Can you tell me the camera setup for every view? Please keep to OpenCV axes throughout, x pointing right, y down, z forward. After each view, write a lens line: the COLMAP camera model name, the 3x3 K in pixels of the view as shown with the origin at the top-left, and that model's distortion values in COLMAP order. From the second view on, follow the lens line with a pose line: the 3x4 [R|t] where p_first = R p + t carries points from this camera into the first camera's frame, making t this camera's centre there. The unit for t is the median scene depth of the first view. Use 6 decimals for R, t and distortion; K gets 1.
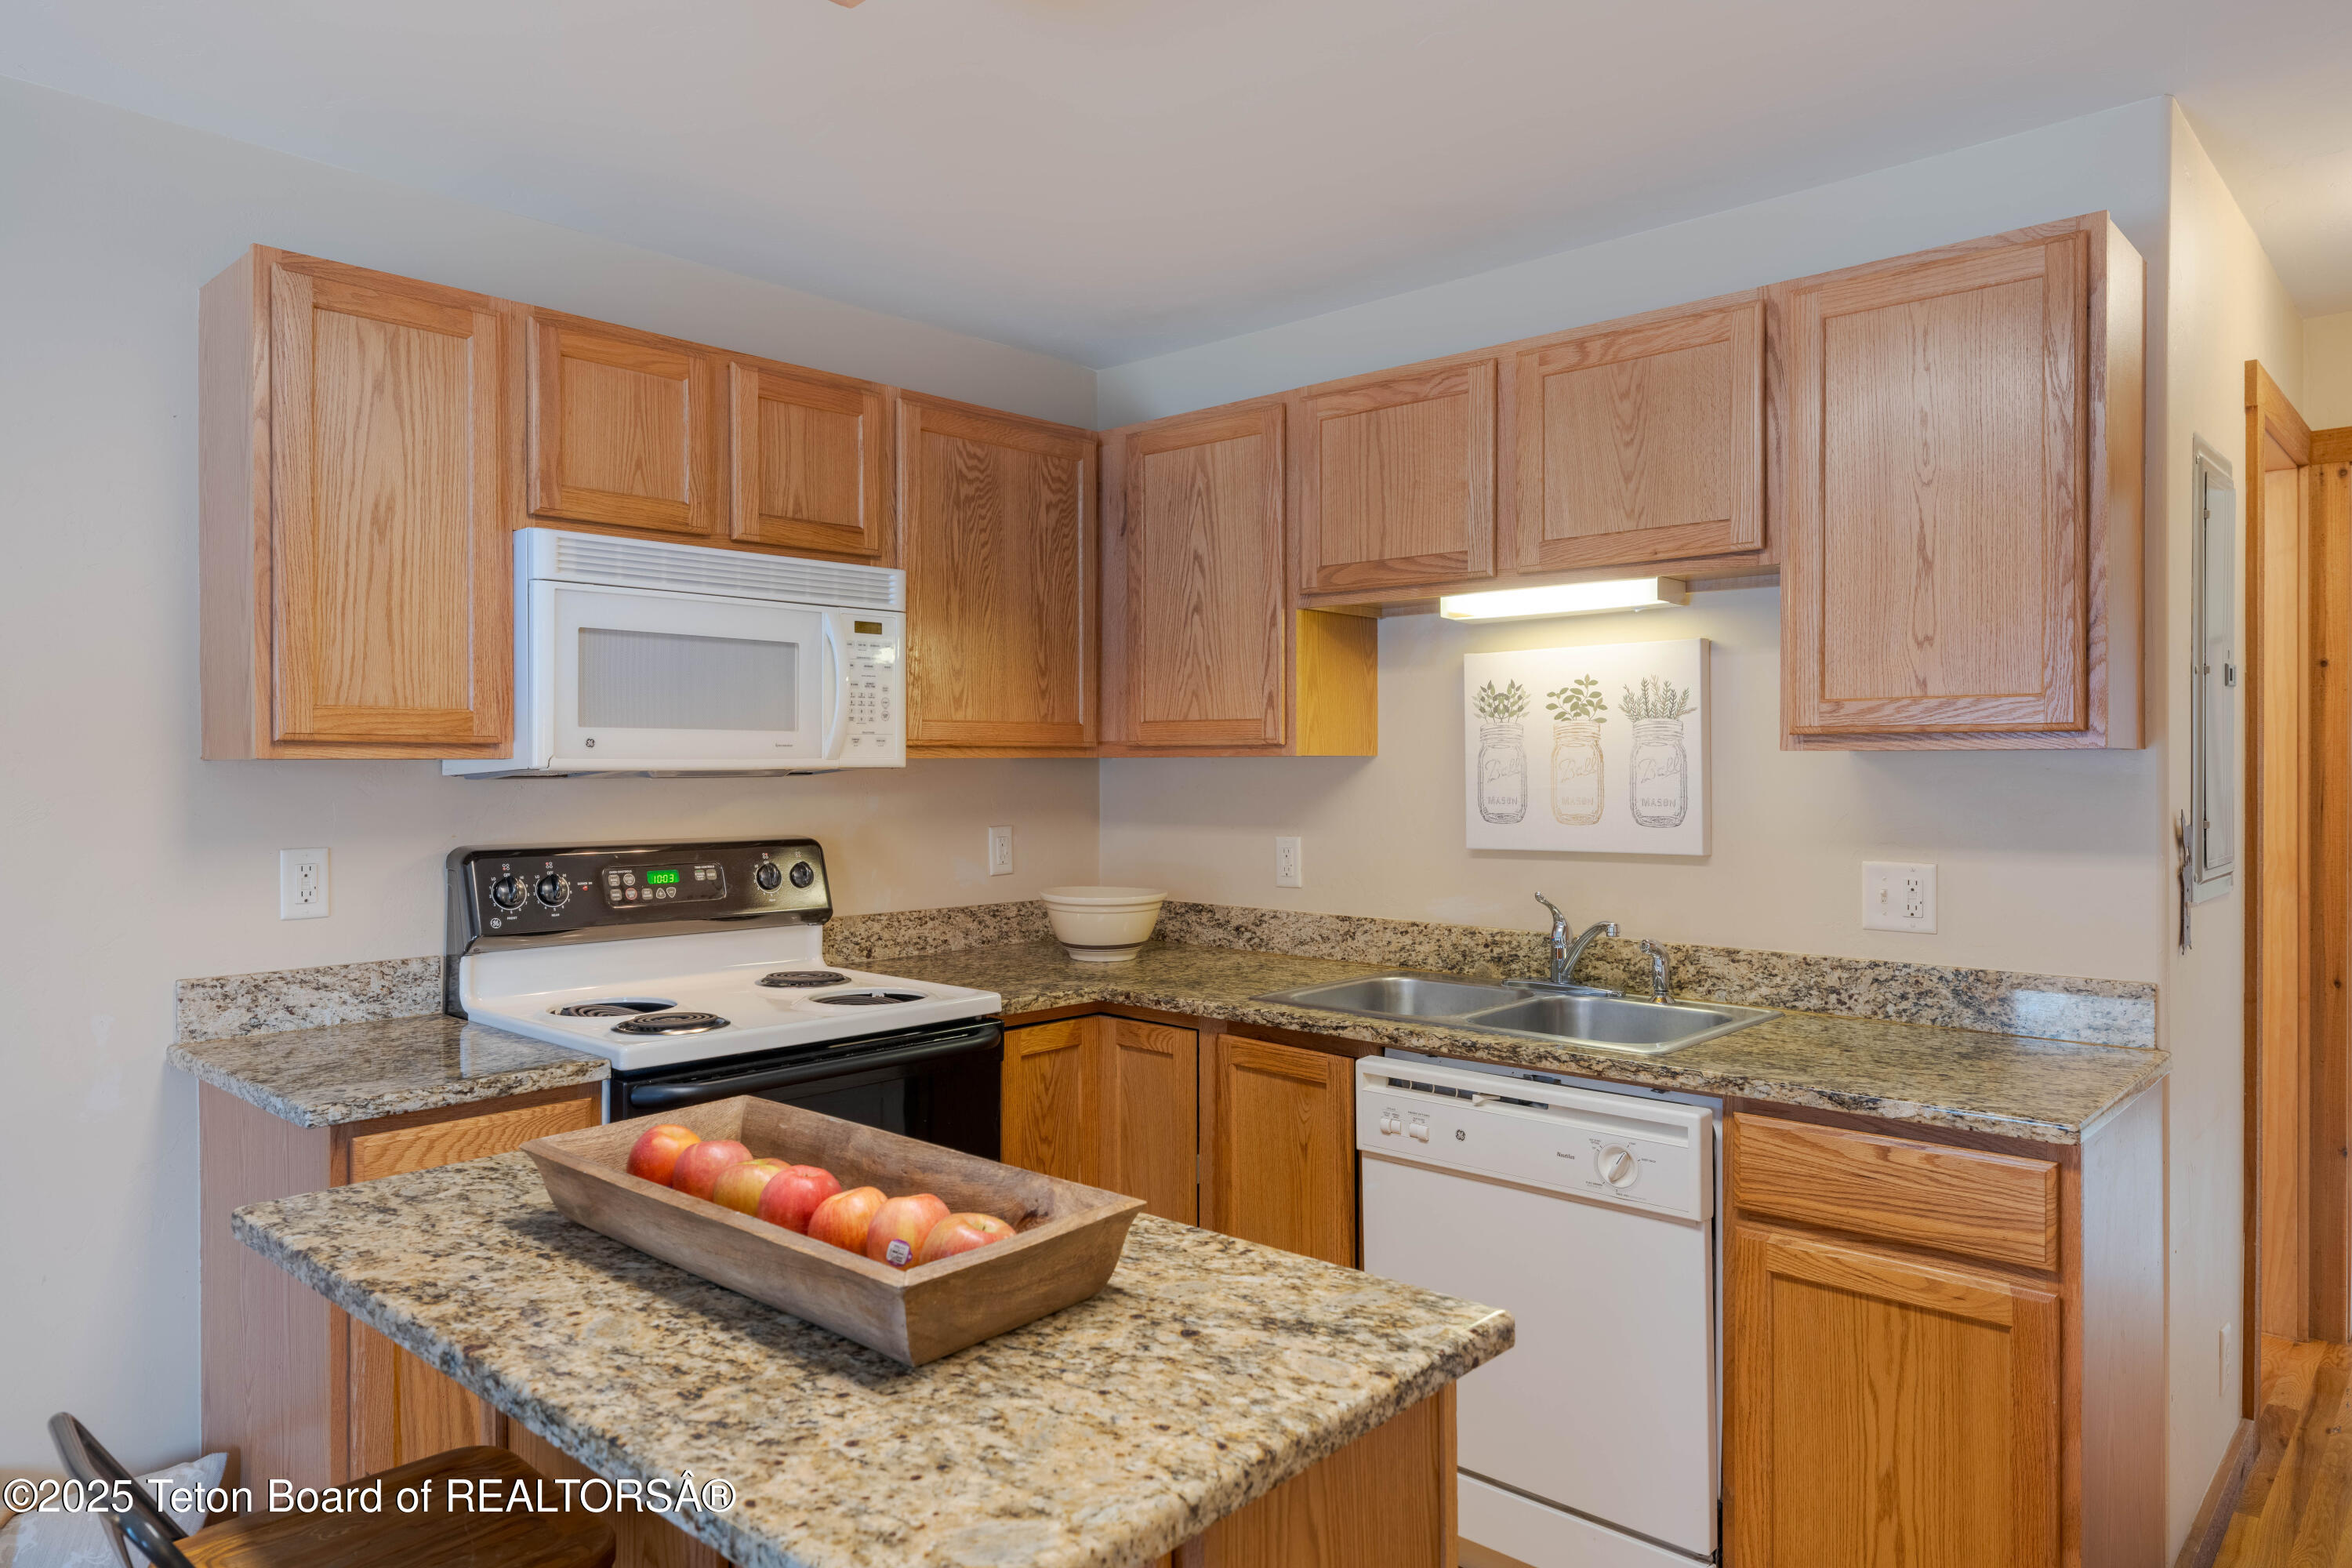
lens RADIAL K [[1517.9, 0, 1171.4], [0, 1517.9, 770.1], [0, 0, 1]] dist [0.002814, 0.000509]
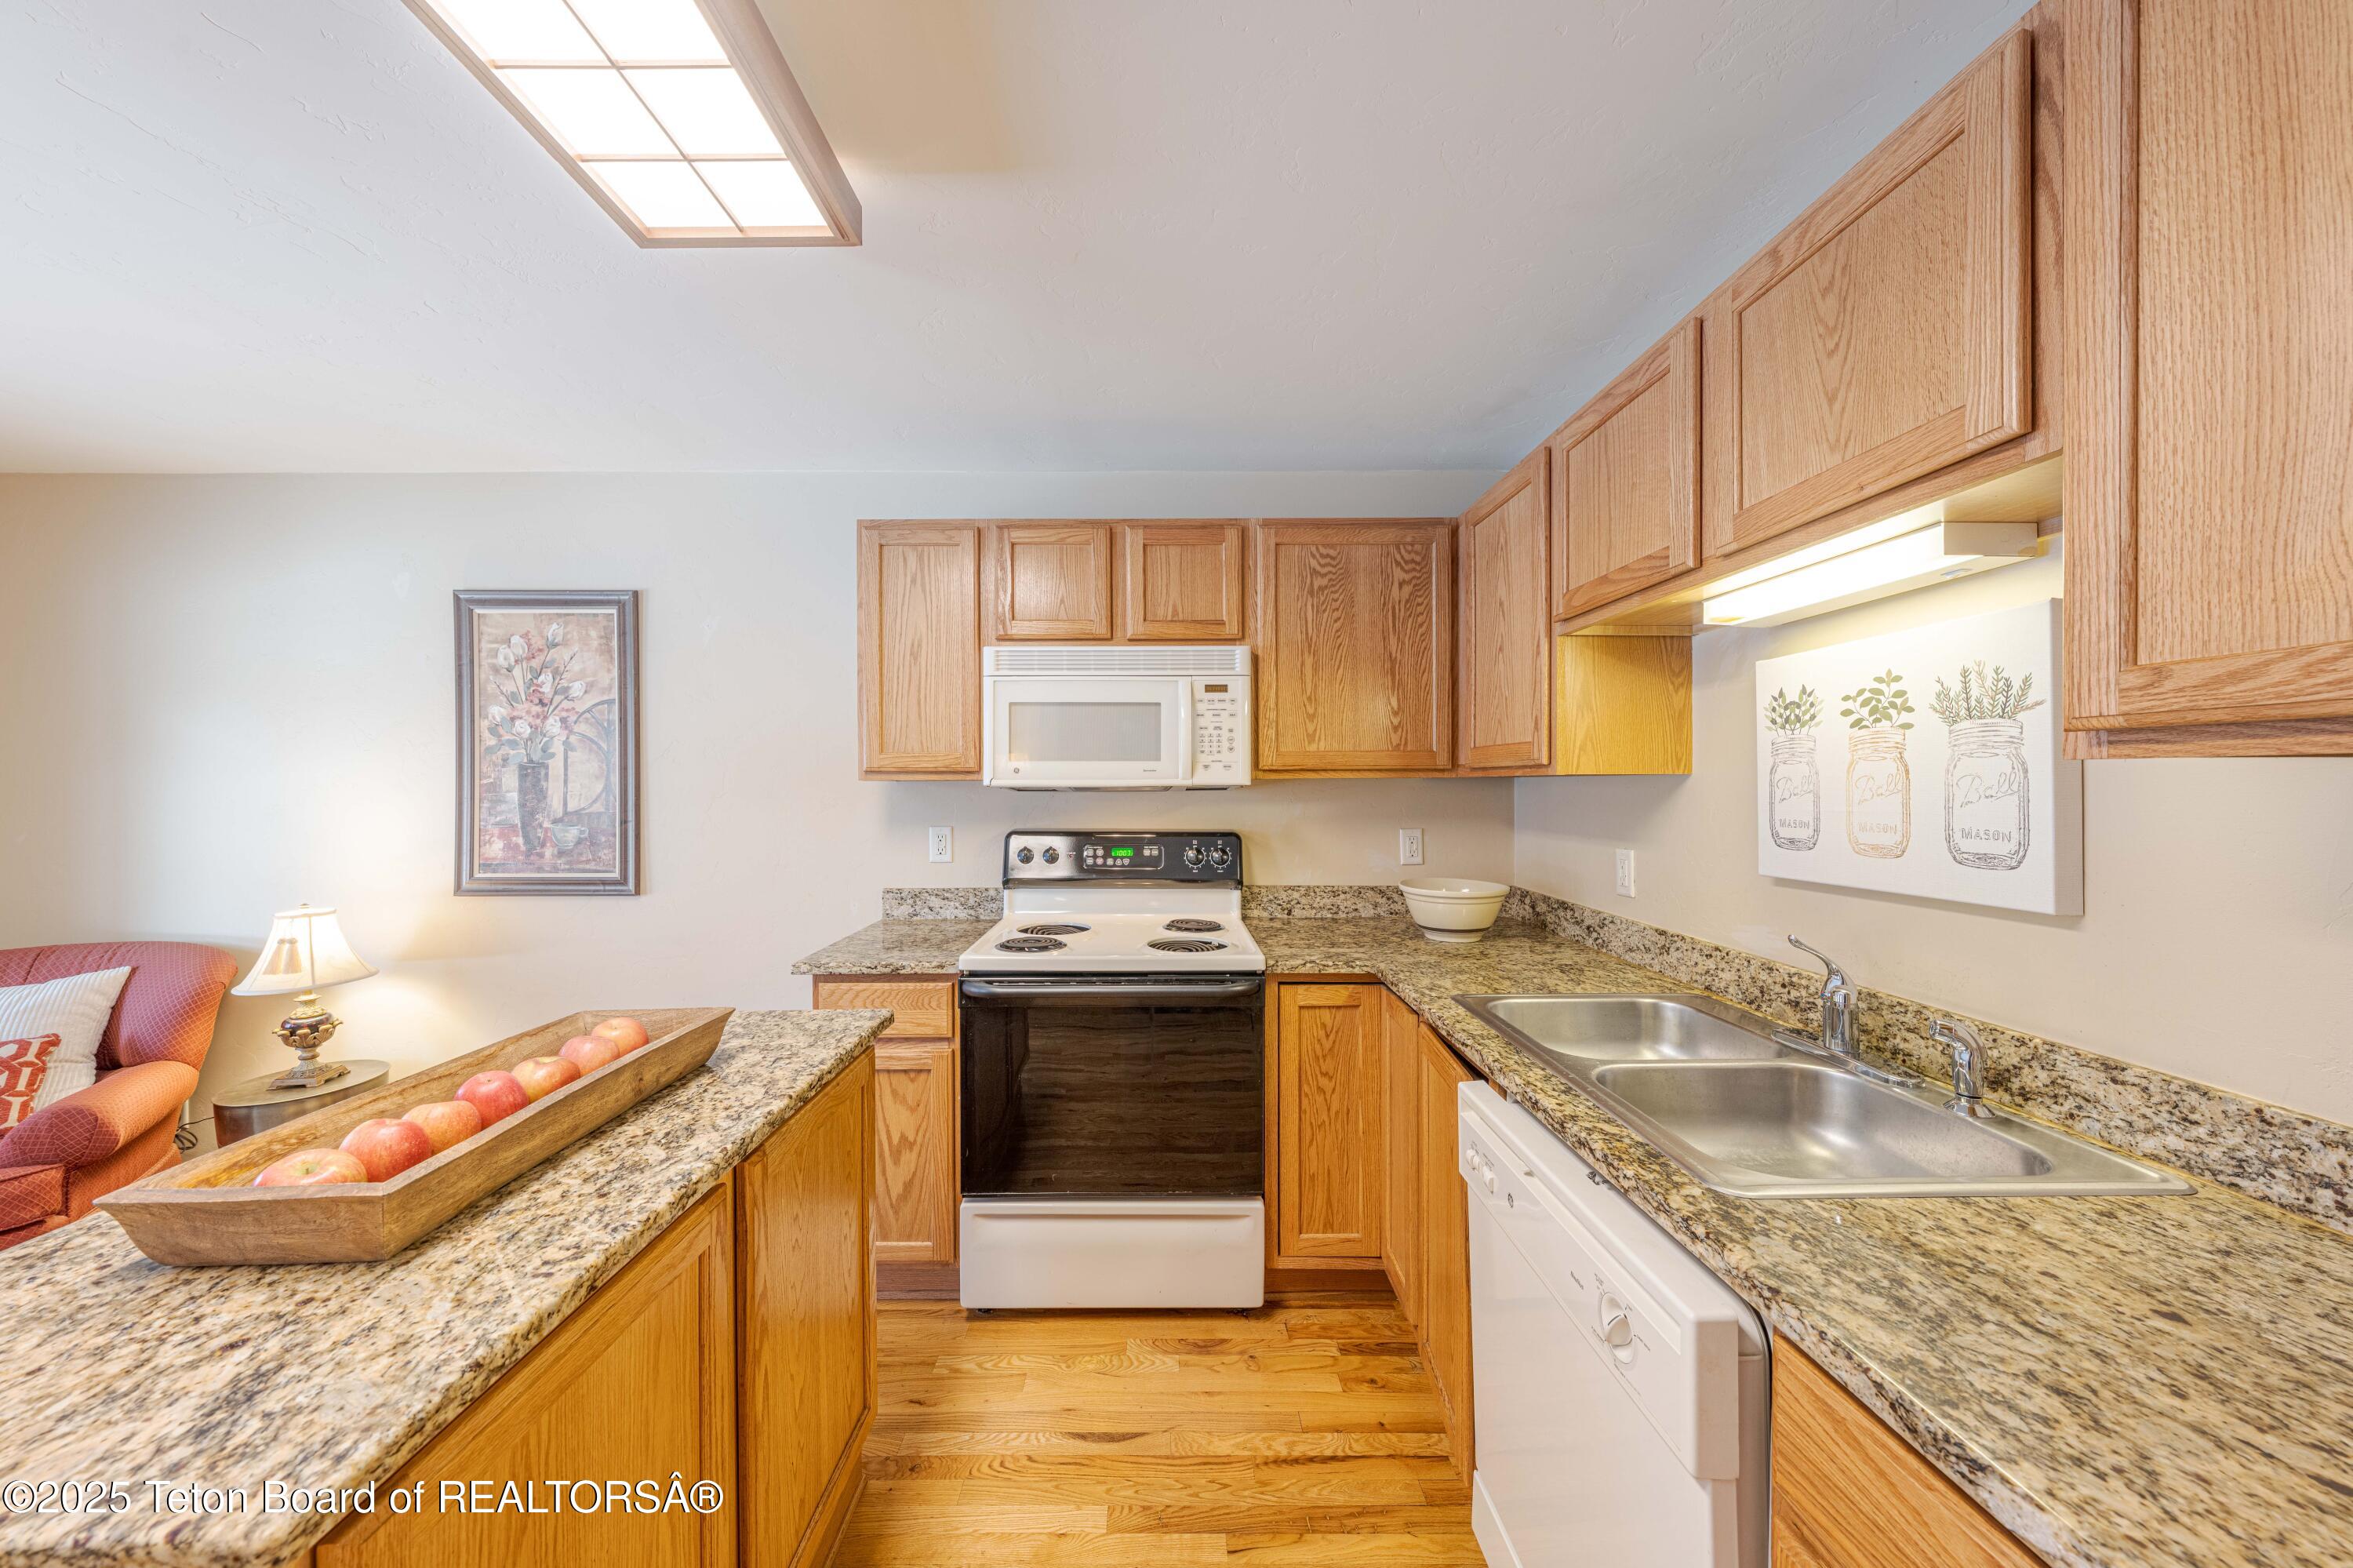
lens RADIAL K [[810.1, 0, 1156.4], [0, 810.1, 786.6], [0, 0, 1]] dist [-0.002298, -0.000396]
pose [[0.676141, 0.002505, -0.736768, 0.345699], [-0.001266, 0.999997, 0.002238, -0.002143], [0.736771, -0.000581, 0.676142, 0.456593]]
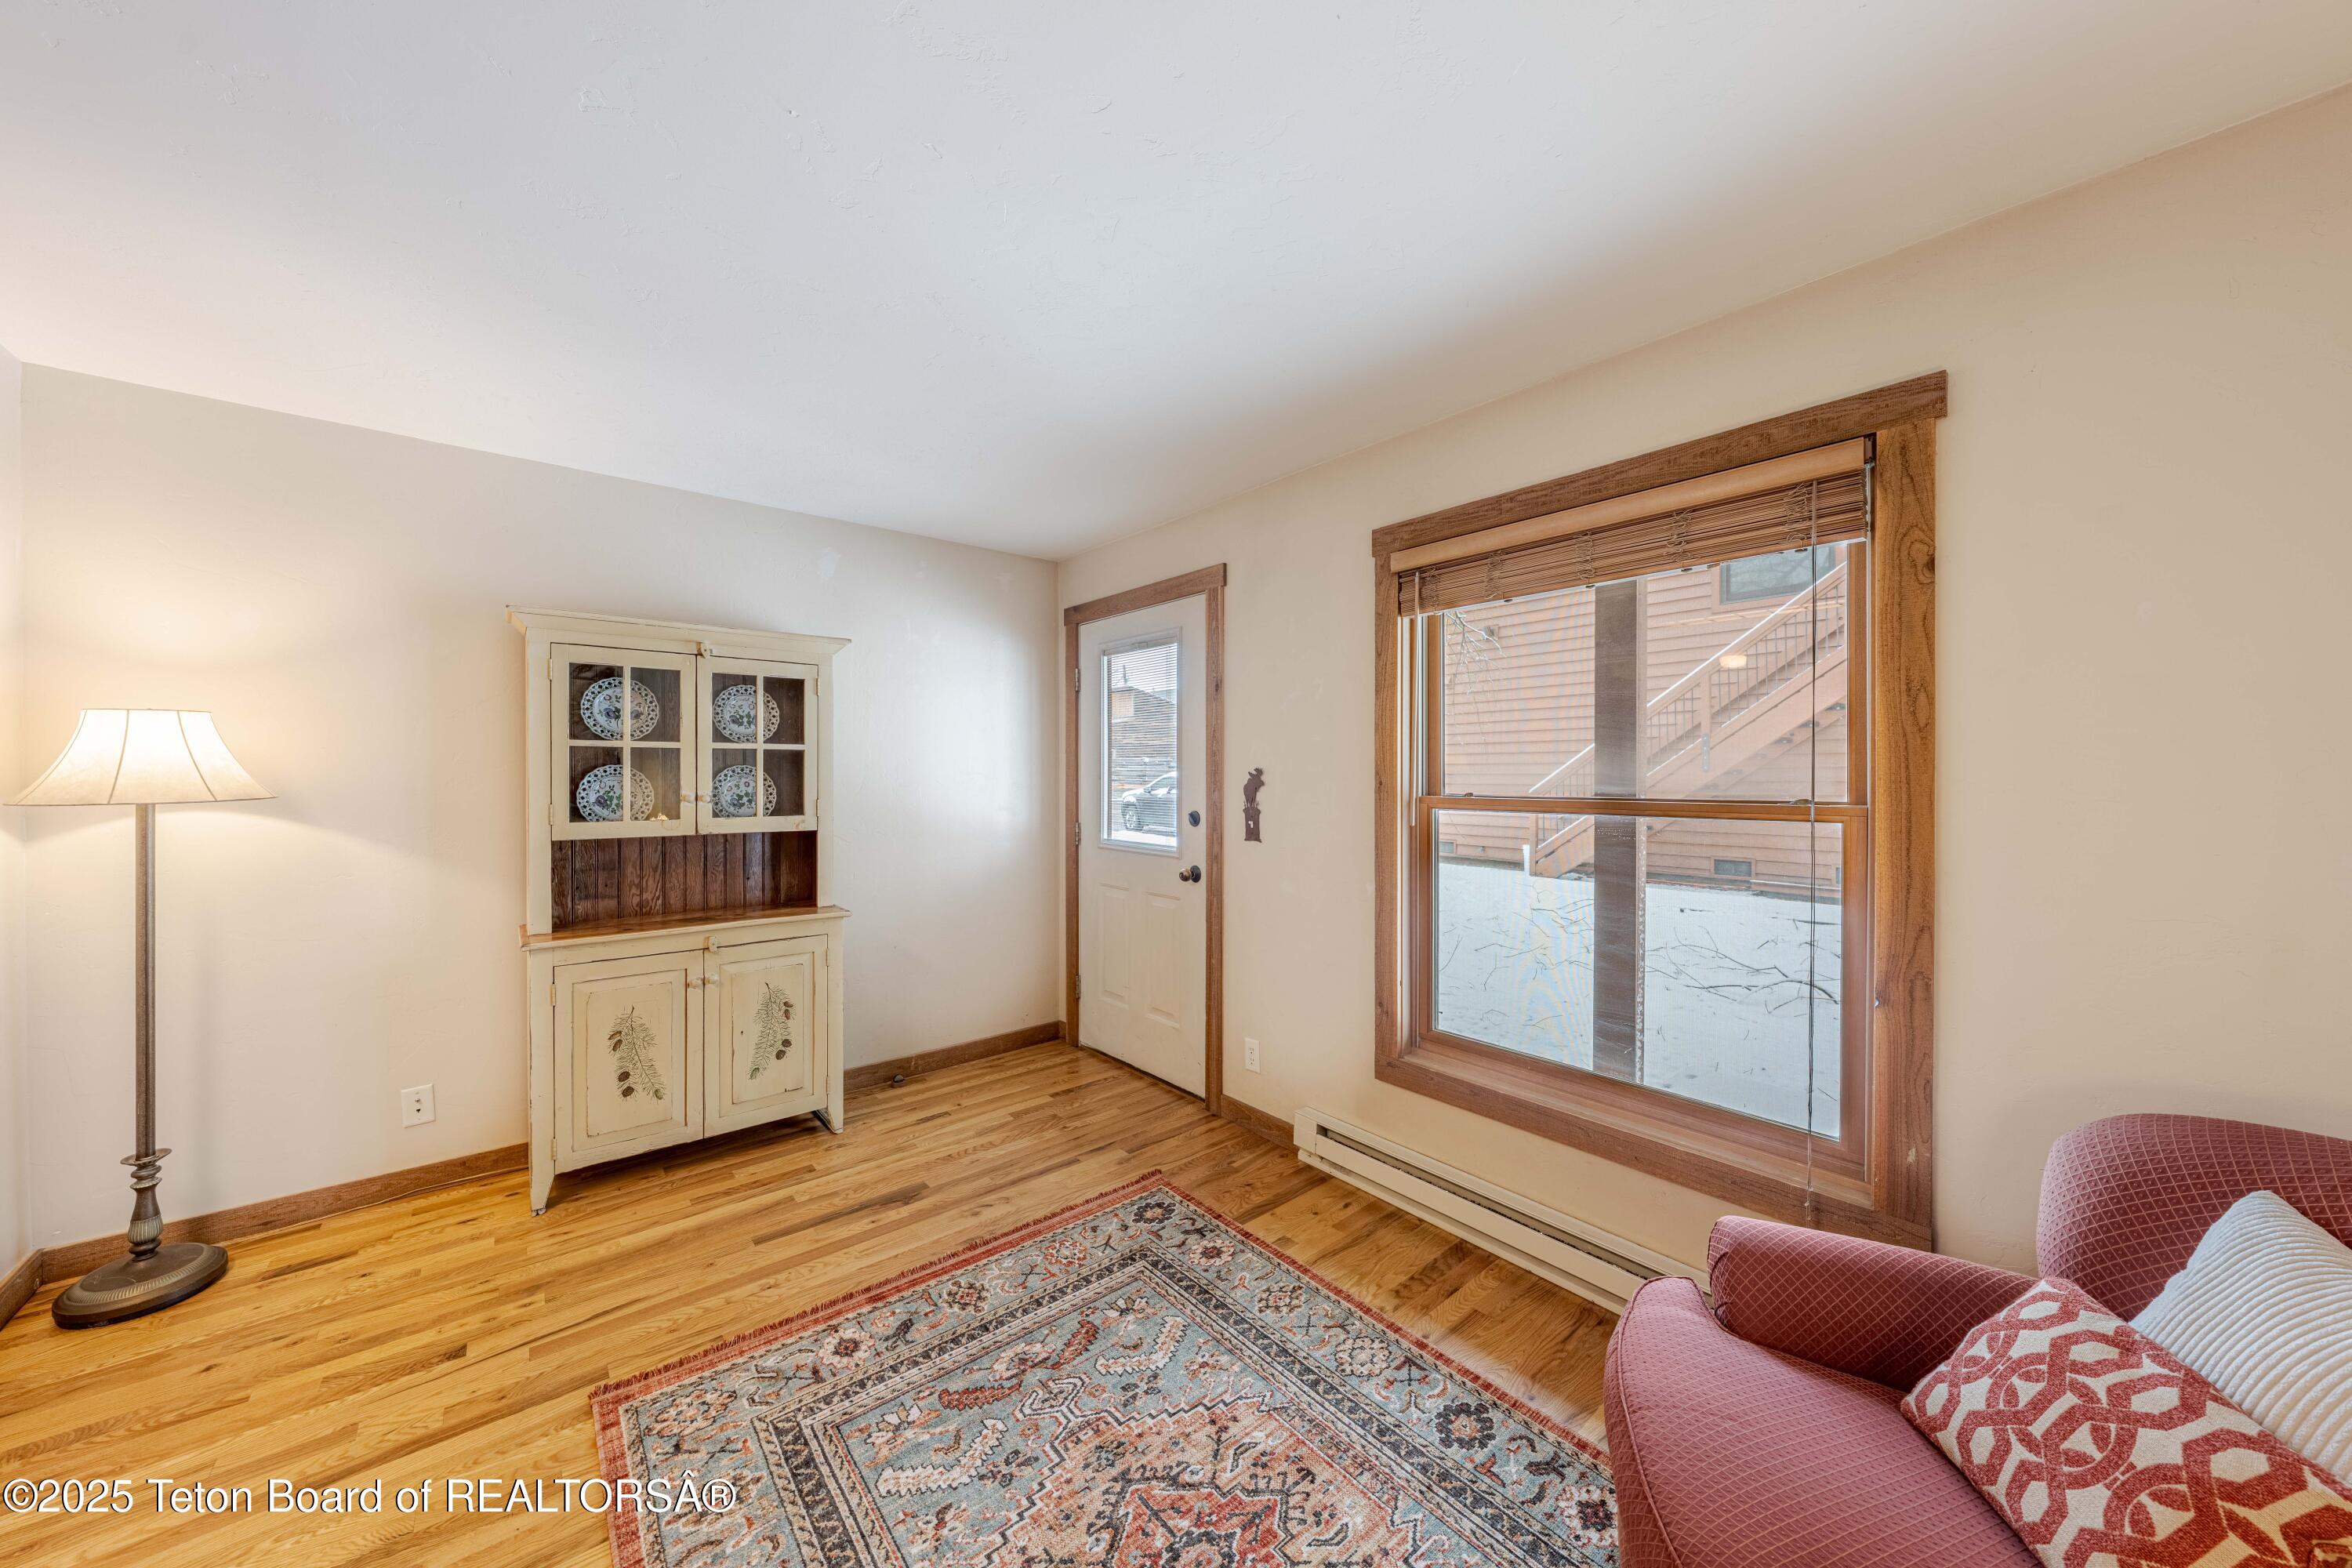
lens RADIAL K [[817.3, 0, 1168.7], [0, 817.3, 778.9], [0, 0, 1]] dist [-0.001587, -0.000175]
pose [[-0.990793, 0.000281, 0.135384, -0.627406], [0.001499, 0.999959, 0.008894, 0.003244], [-0.135376, 0.009015, -0.990753, 0.507602]]
